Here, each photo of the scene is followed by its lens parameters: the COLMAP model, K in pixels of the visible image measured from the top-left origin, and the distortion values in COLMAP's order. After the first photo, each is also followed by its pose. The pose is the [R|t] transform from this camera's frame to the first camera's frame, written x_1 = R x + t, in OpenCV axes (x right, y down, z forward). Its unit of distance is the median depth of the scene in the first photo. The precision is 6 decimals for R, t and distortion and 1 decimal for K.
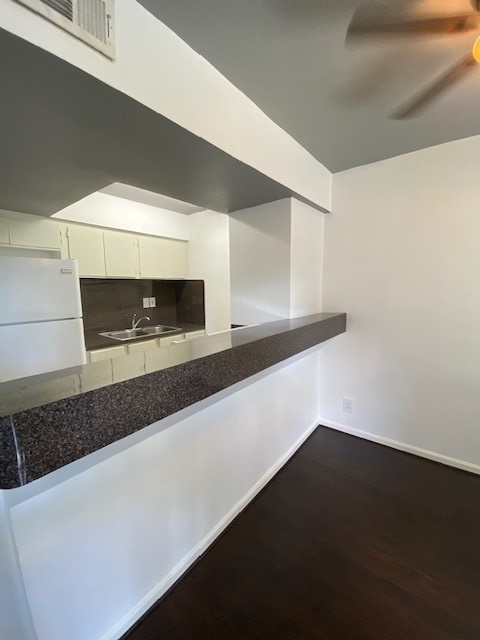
lens RADIAL K [[246.7, 0, 240.0], [0, 246.7, 320.0], [0, 0, 1]] dist [-0.033748, -0.000552]
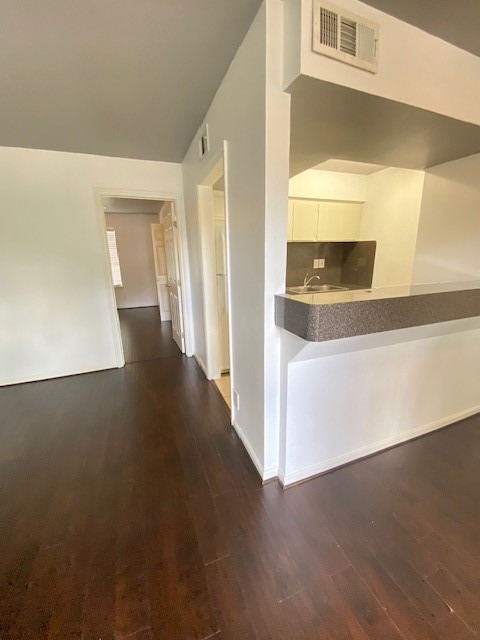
lens RADIAL K [[246.7, 0, 240.0], [0, 246.7, 320.0], [0, 0, 1]] dist [-0.033748, -0.000552]
pose [[0.851269, 0.119177, -0.511017, -0.084700], [-0.051641, 0.988166, 0.144431, 0.046788], [0.522183, -0.096561, 0.847349, -0.187480]]
